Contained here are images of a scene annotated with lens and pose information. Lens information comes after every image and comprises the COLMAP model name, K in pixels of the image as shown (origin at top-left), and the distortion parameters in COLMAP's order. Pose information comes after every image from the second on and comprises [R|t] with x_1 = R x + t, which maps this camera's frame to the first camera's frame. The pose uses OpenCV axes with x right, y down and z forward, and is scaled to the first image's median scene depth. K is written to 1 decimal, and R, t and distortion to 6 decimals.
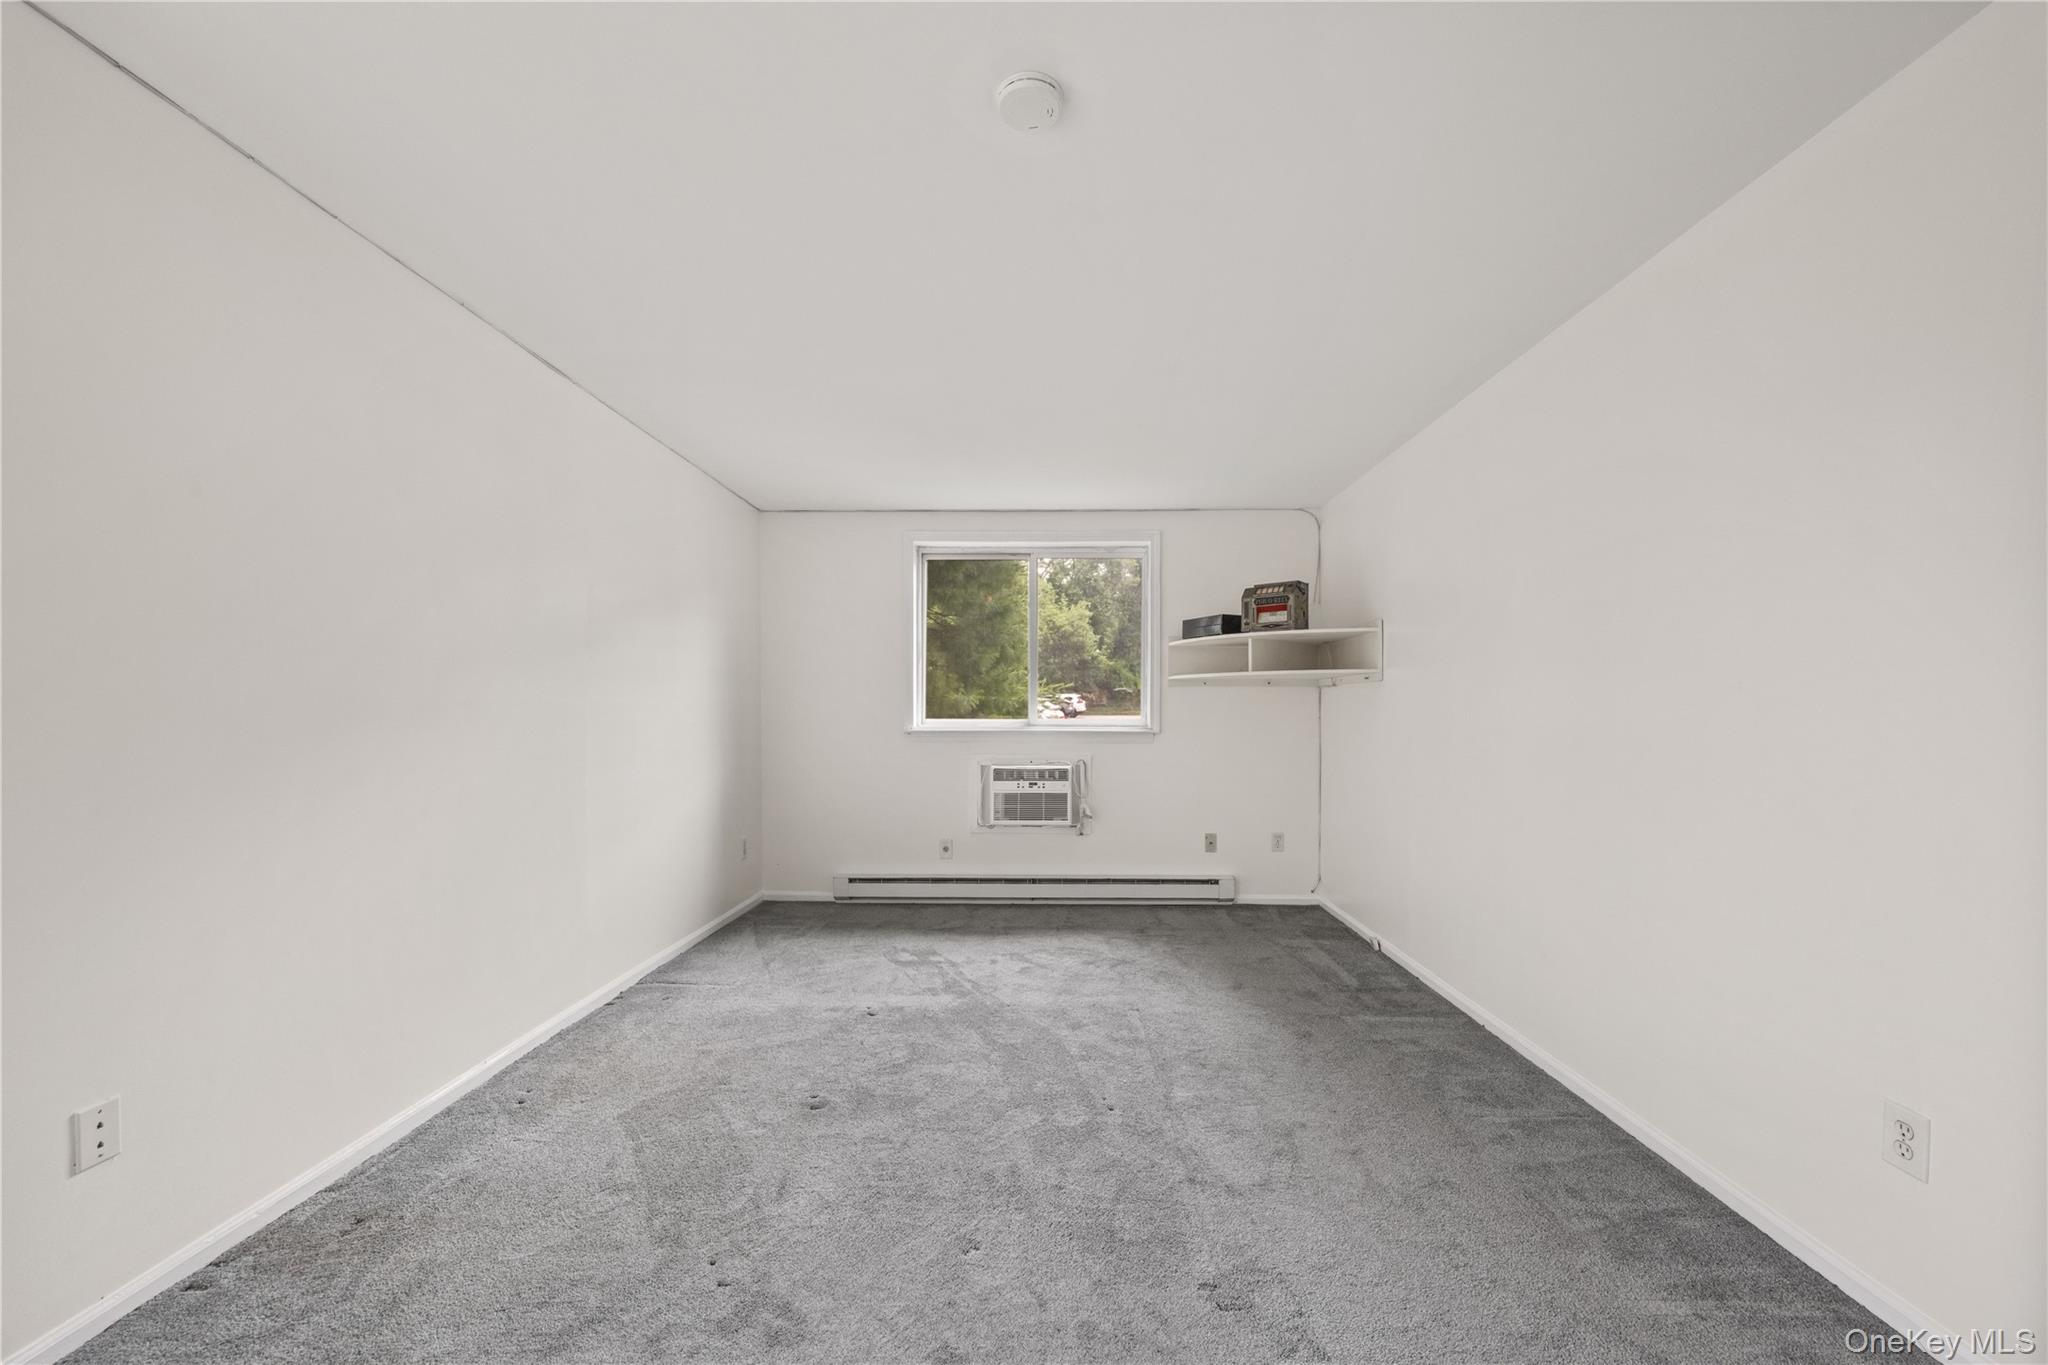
lens RADIAL K [[781.2, 0, 1024.4], [0, 781.2, 712.5], [0, 0, 1]] dist [-0.001210, 0.000163]
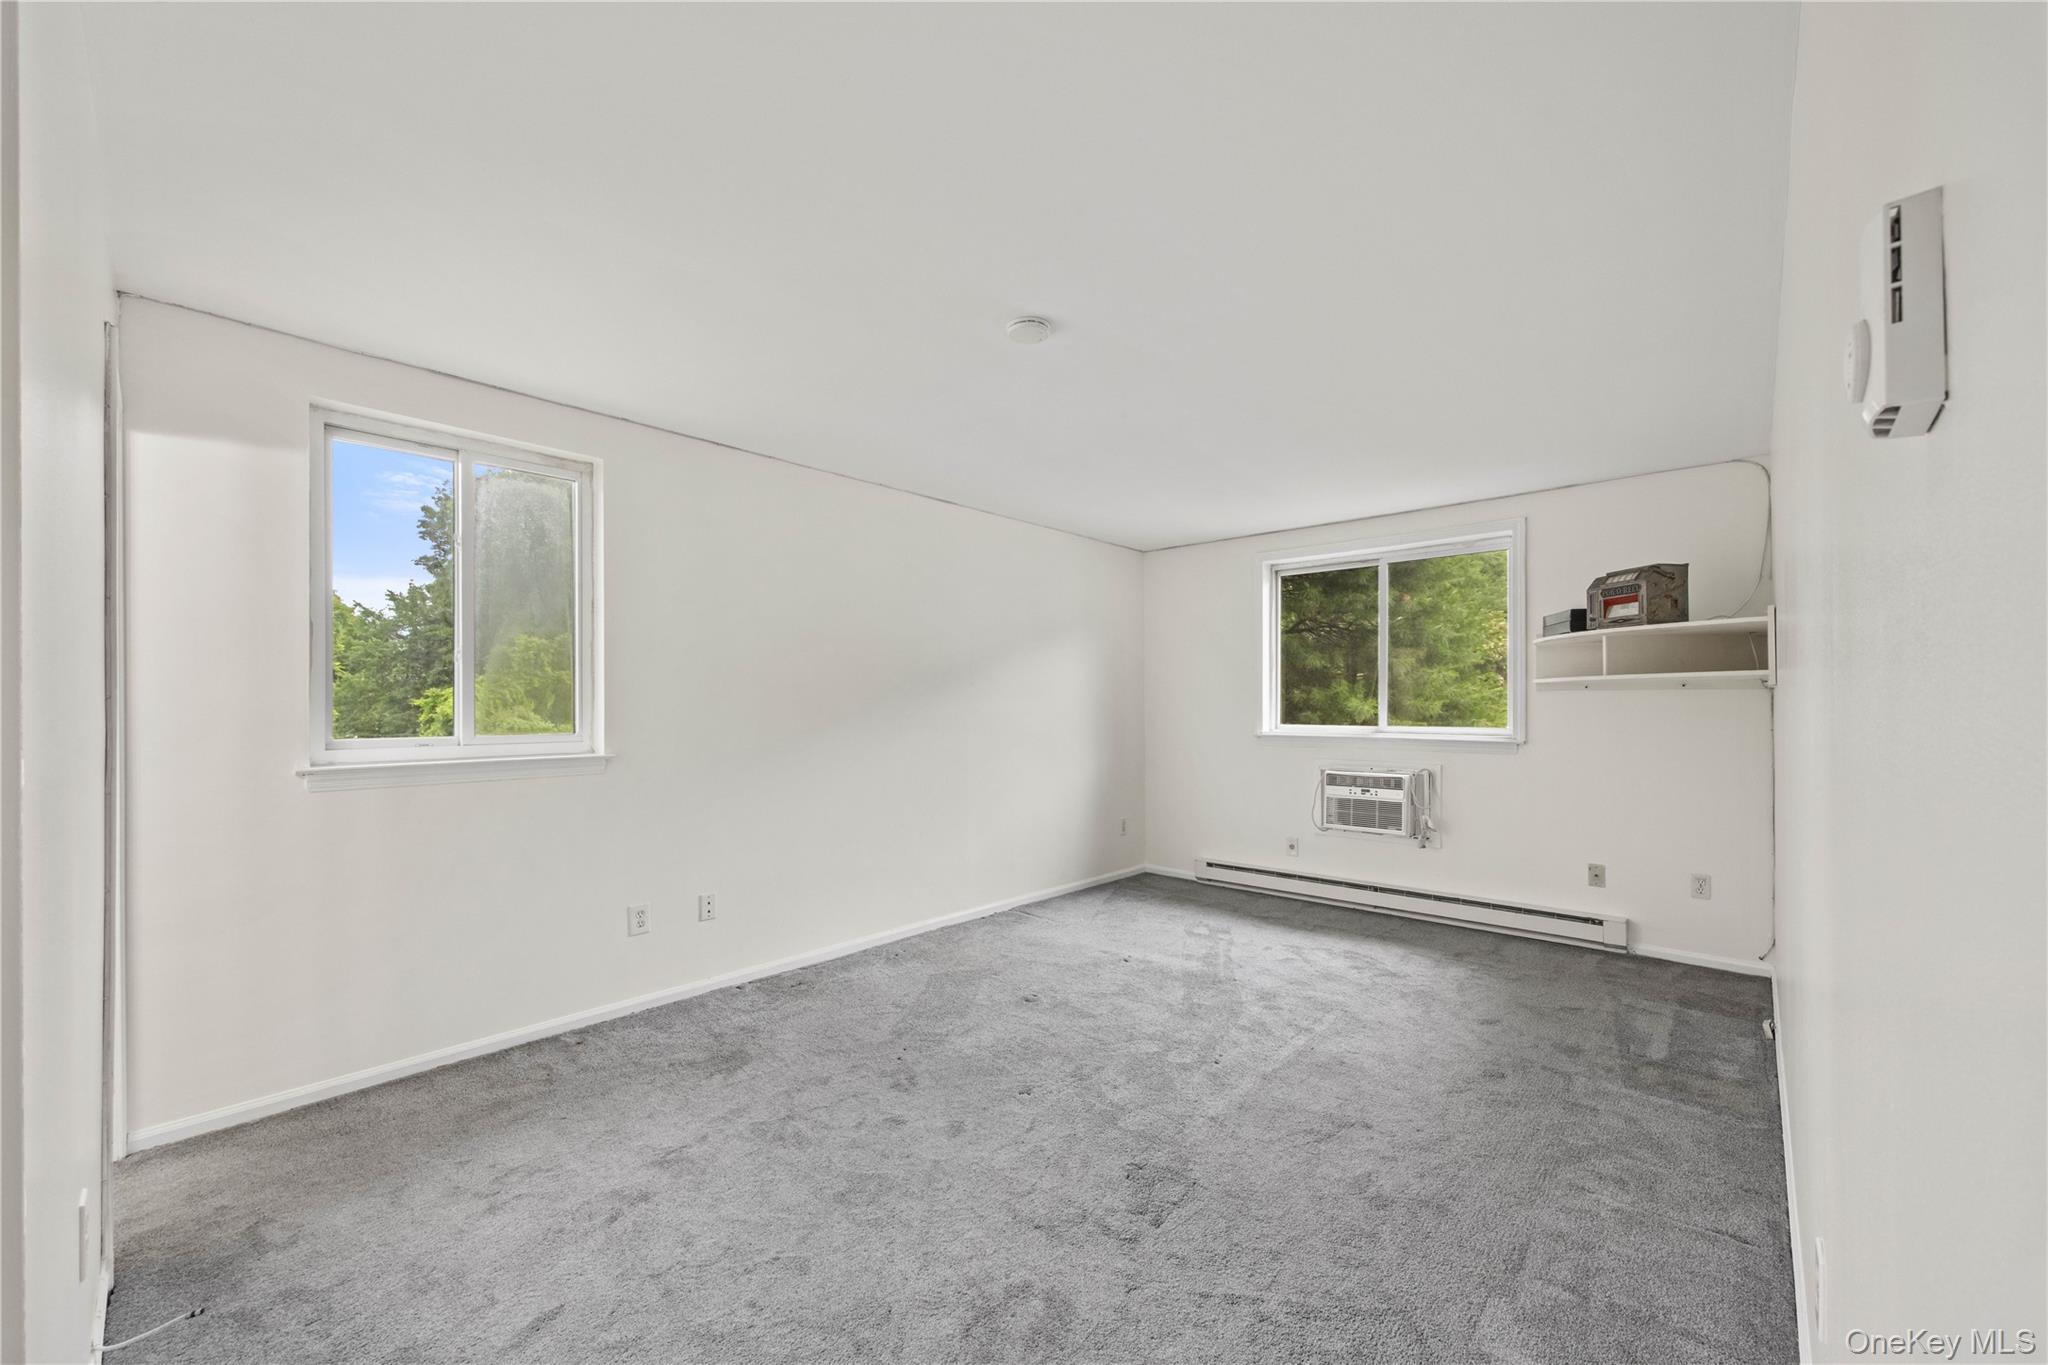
lens RADIAL K [[792.1, 0, 1027.3], [0, 792.1, 695.1], [0, 0, 1]] dist [-0.000725, 0.000099]
pose [[0.754629, -0.010323, -0.656071, 0.395085], [0.002680, 0.999916, -0.012650, -0.022328], [0.656147, 0.007788, 0.754593, -0.060873]]
